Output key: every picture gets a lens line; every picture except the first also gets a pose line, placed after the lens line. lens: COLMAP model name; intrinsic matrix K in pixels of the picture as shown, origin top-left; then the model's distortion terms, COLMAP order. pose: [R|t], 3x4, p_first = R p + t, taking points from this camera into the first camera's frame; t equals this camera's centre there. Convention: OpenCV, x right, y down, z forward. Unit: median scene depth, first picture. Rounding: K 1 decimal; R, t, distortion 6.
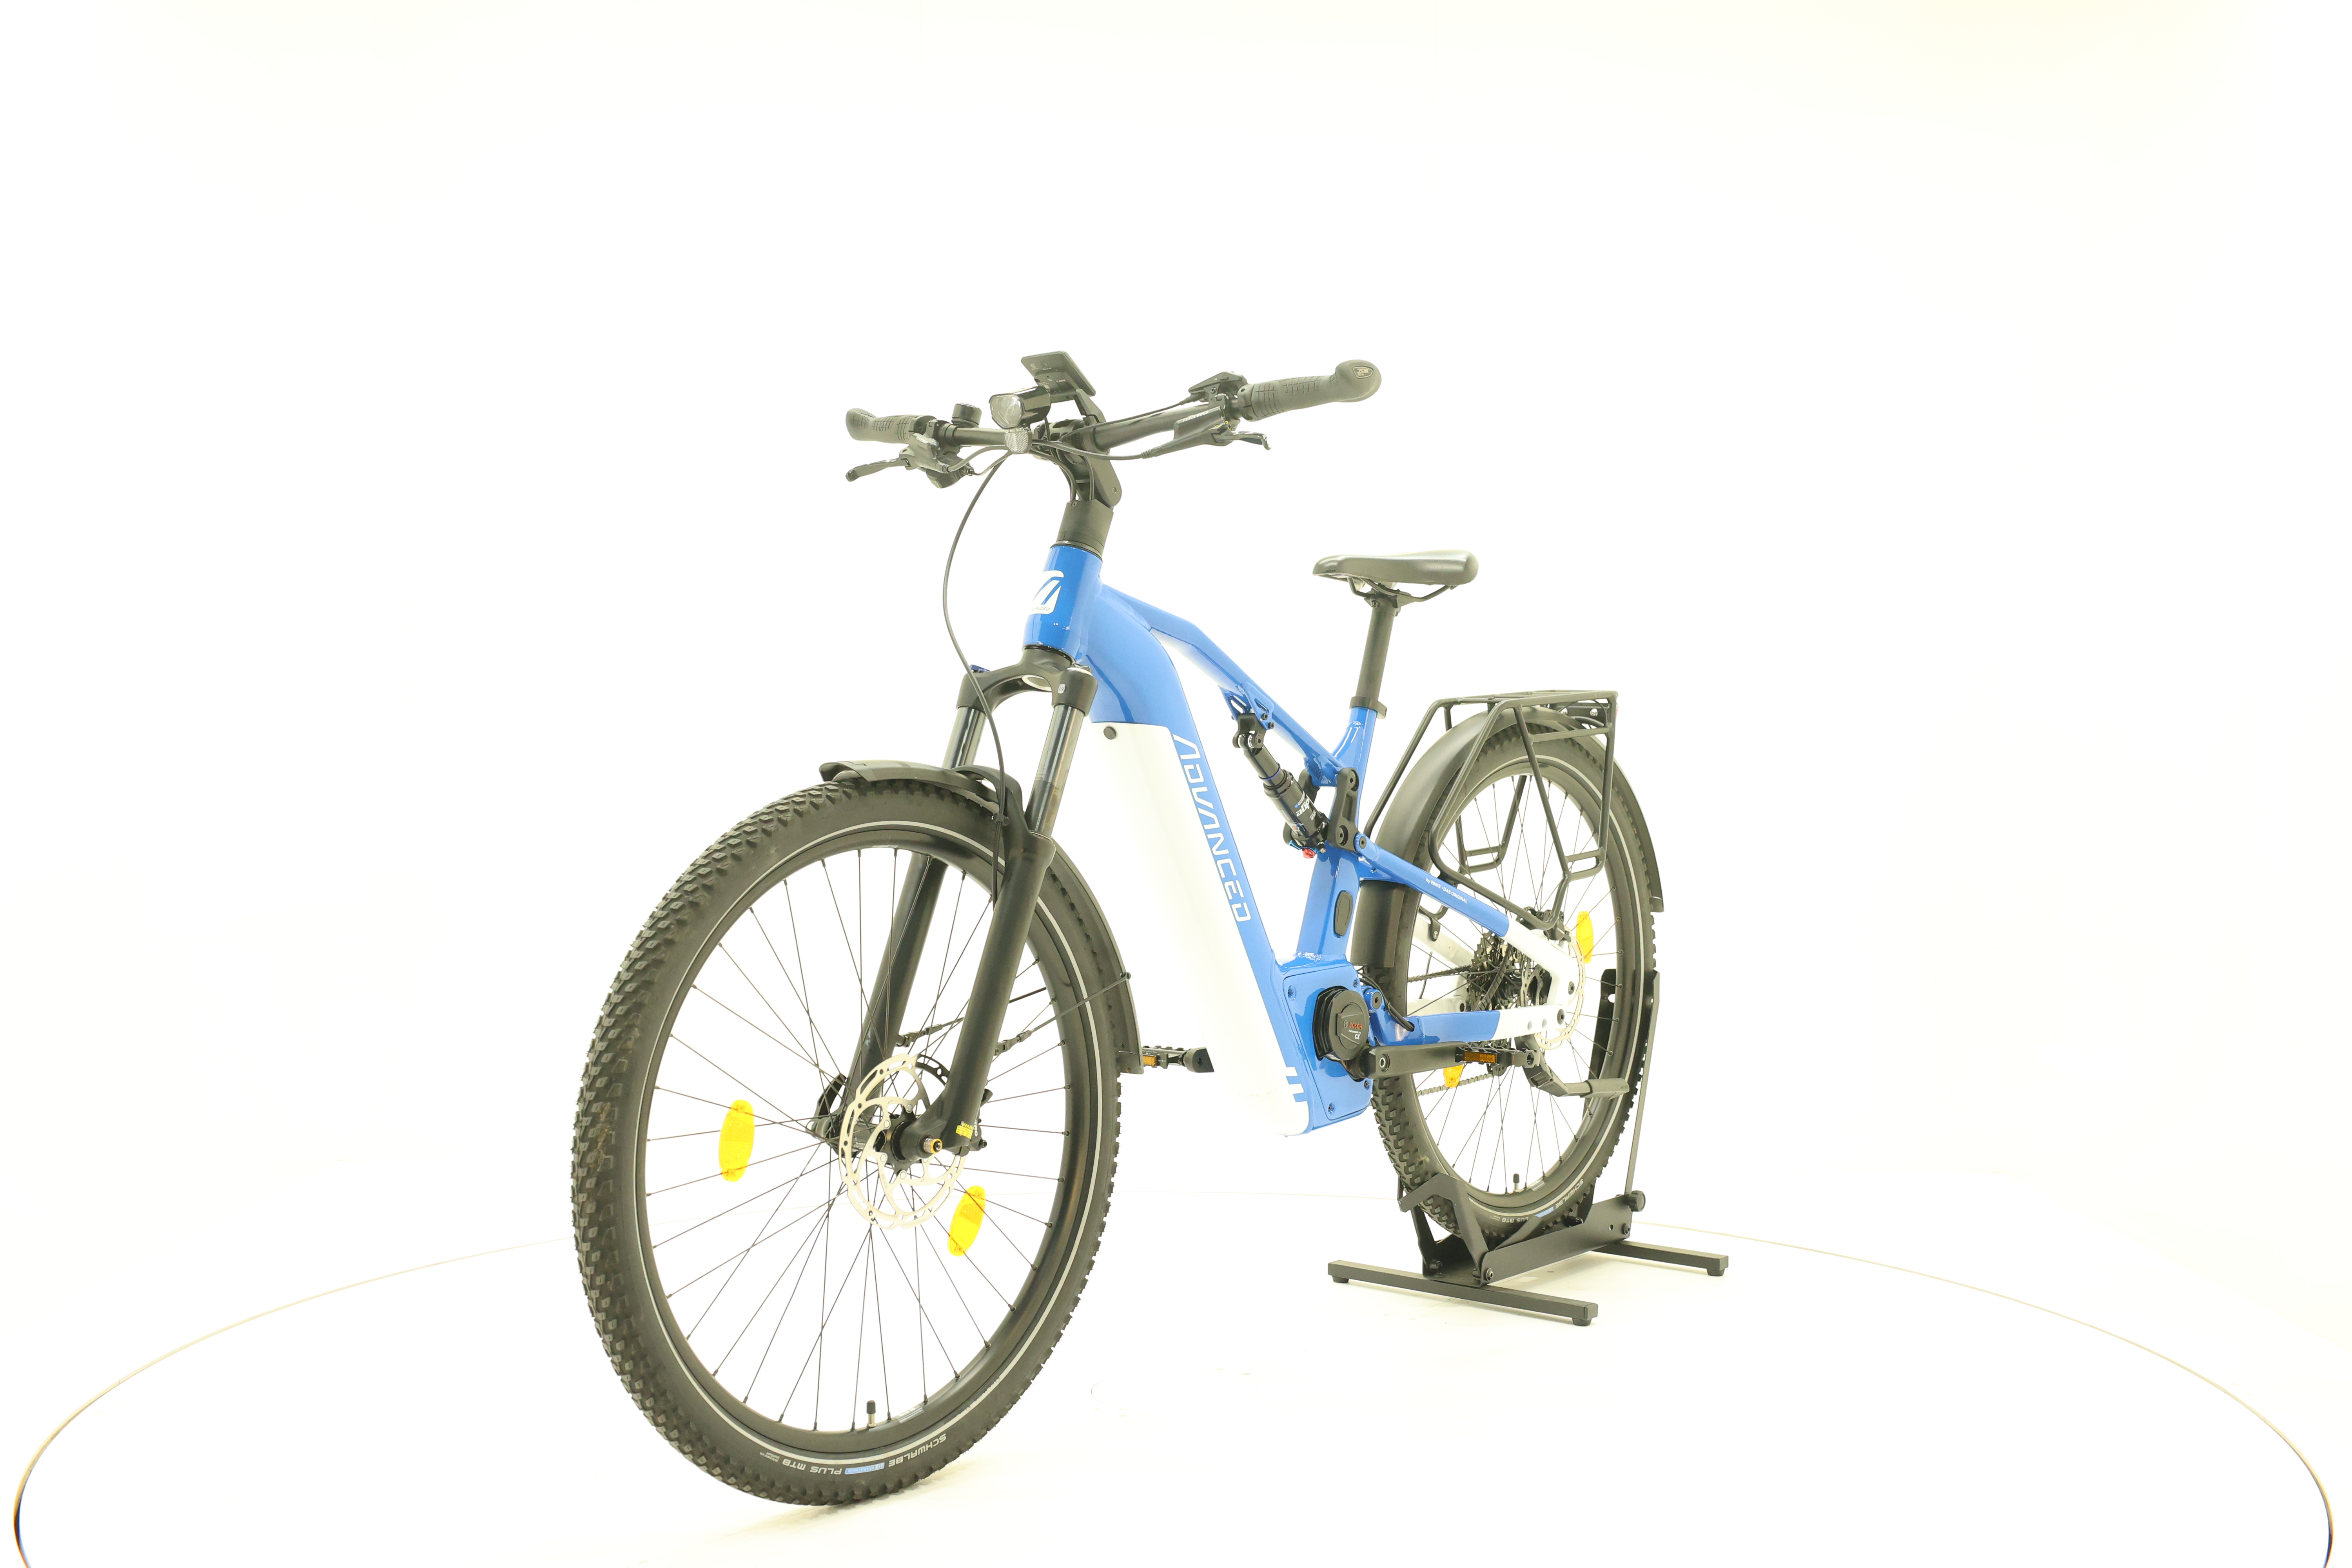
lens RADIAL K [[2500.3, 0, 1176.2], [0, 2500.3, 732.7], [0, 0, 1]] dist [-0.009342, 0.022016]
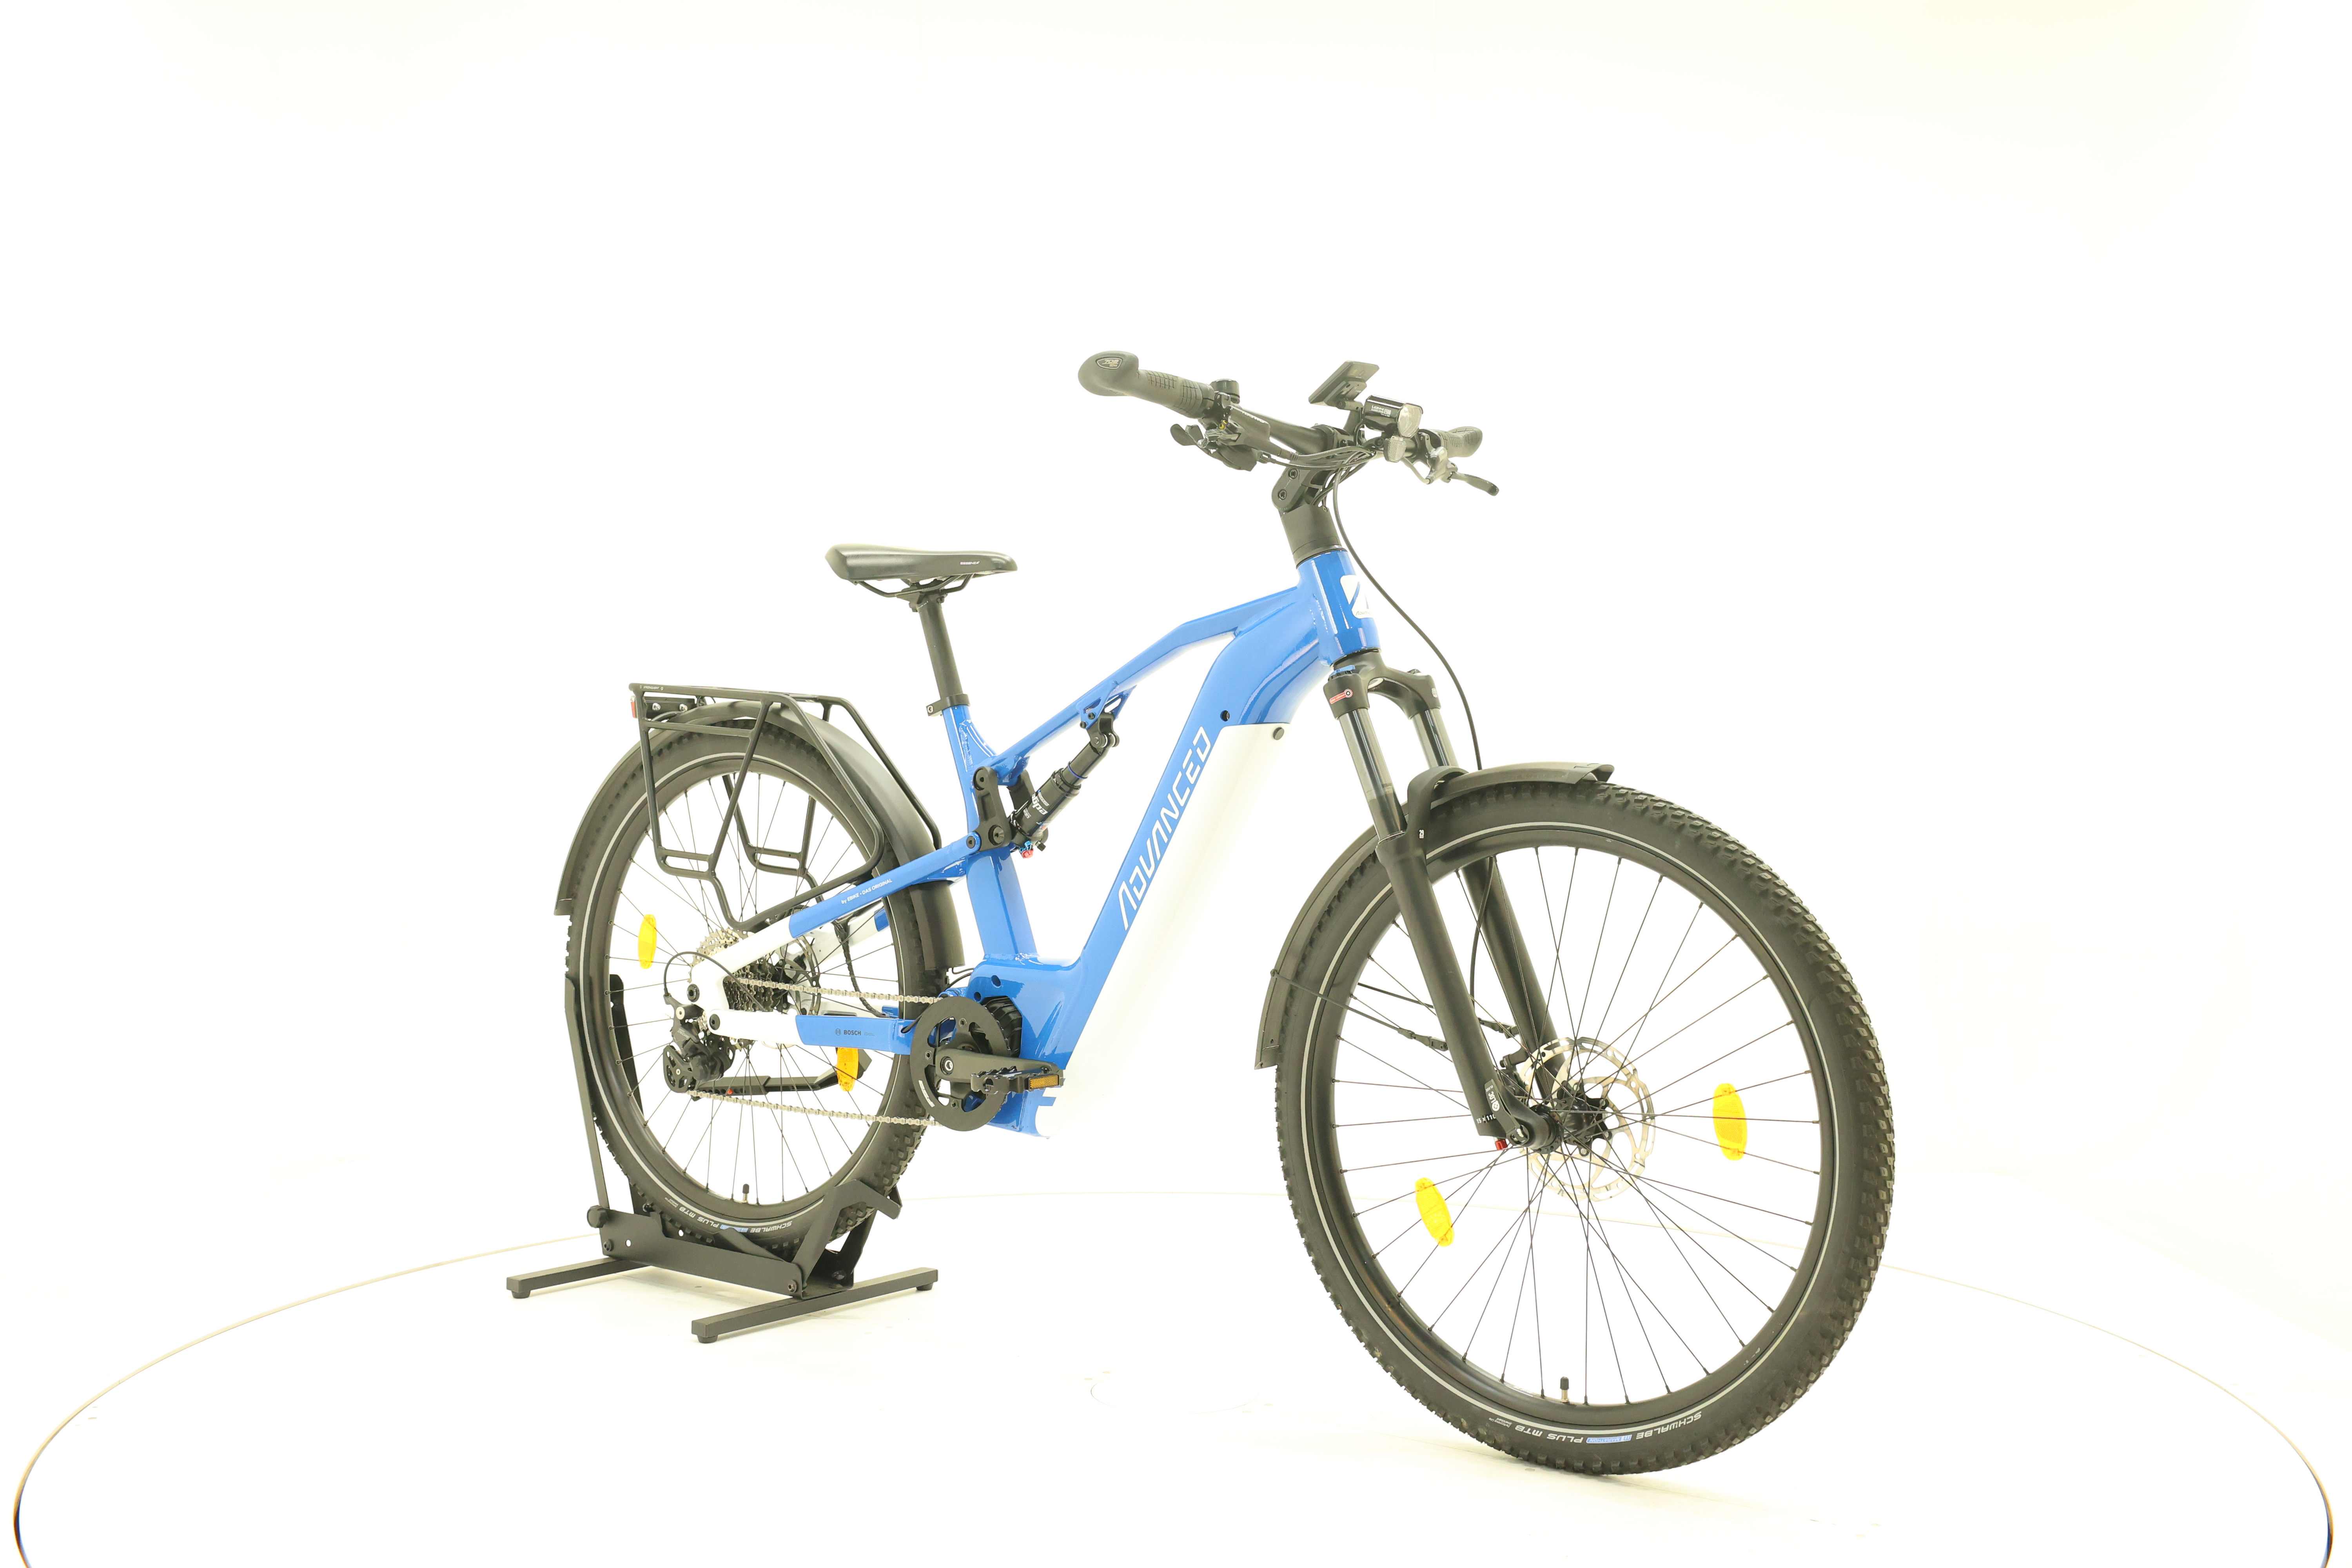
lens RADIAL K [[2500.3, 0, 1176.2], [0, 2500.3, 732.7], [0, 0, 1]] dist [-0.009342, 0.022016]
pose [[-0.019163, -0.004996, 0.999804, -1.041088], [-0.004029, 0.999980, 0.004919, -0.005153], [-0.999808, -0.003934, -0.019183, 1.062674]]
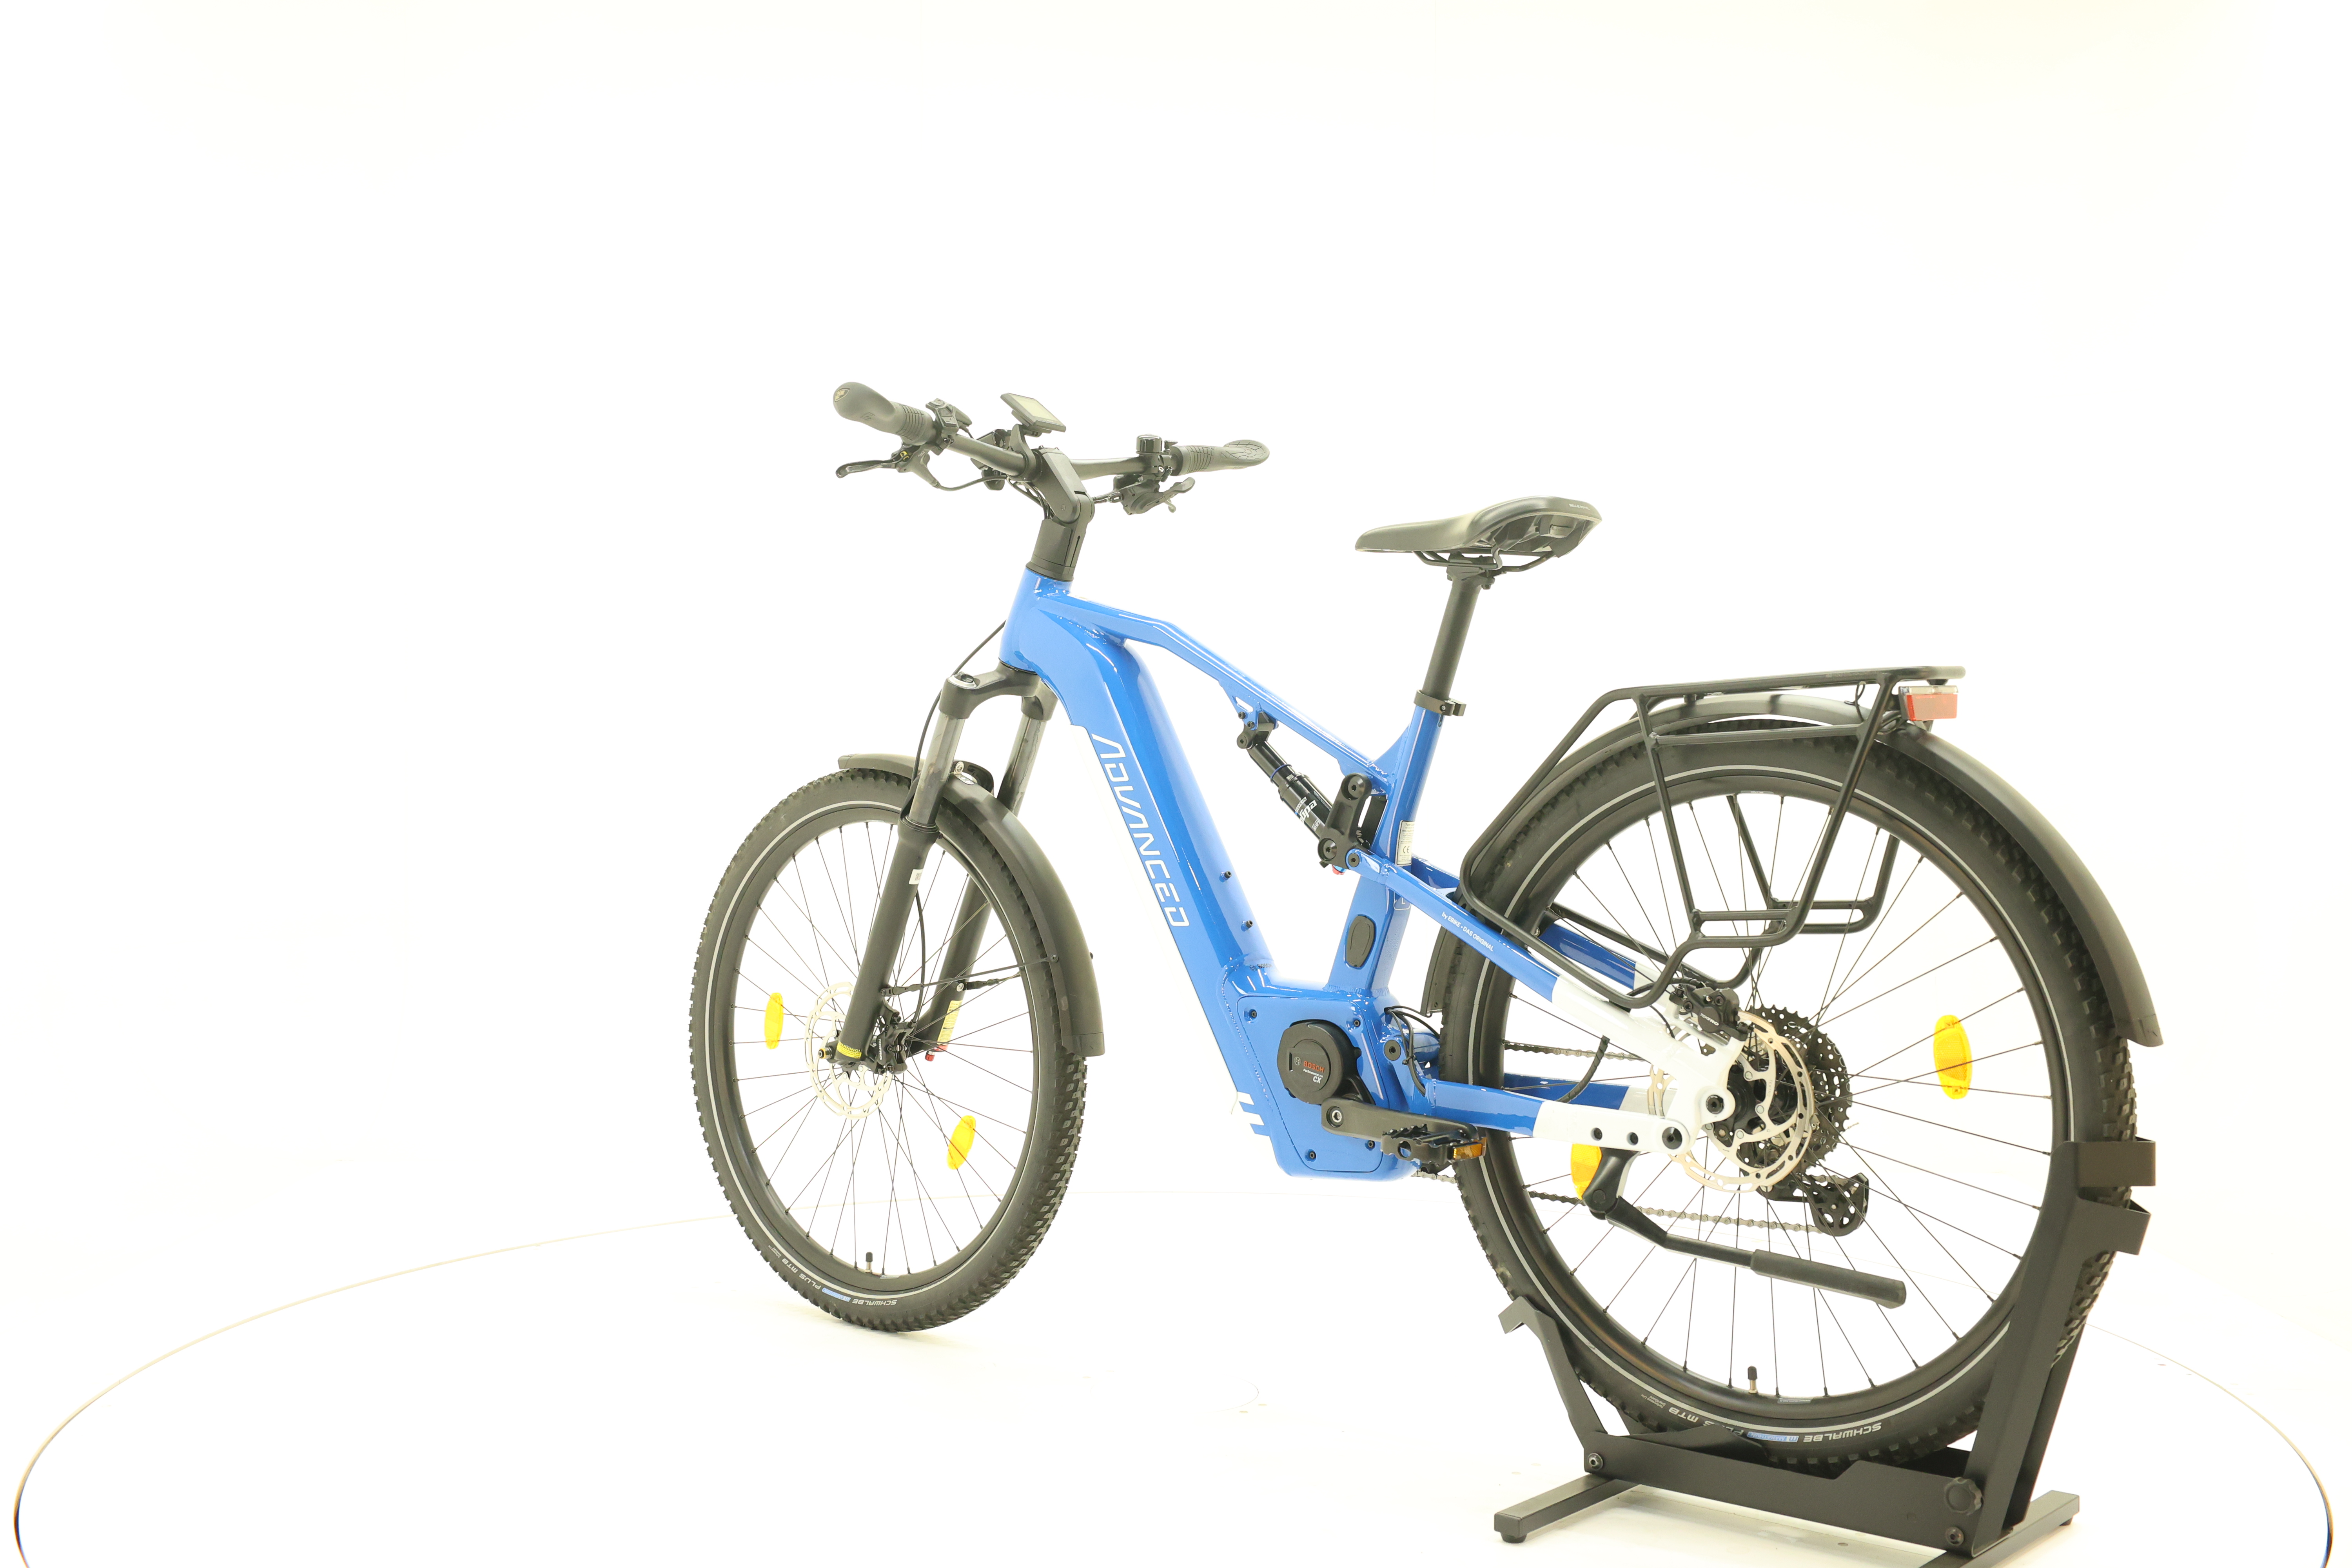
lens RADIAL K [[2500.3, 0, 1176.2], [0, 2500.3, 732.7], [0, 0, 1]] dist [-0.009342, 0.022016]
pose [[-0.022052, -0.004289, -0.999748, 1.042419], [-0.004942, 0.999979, -0.004180, 0.004340], [0.999745, 0.004849, -0.022072, 1.064182]]
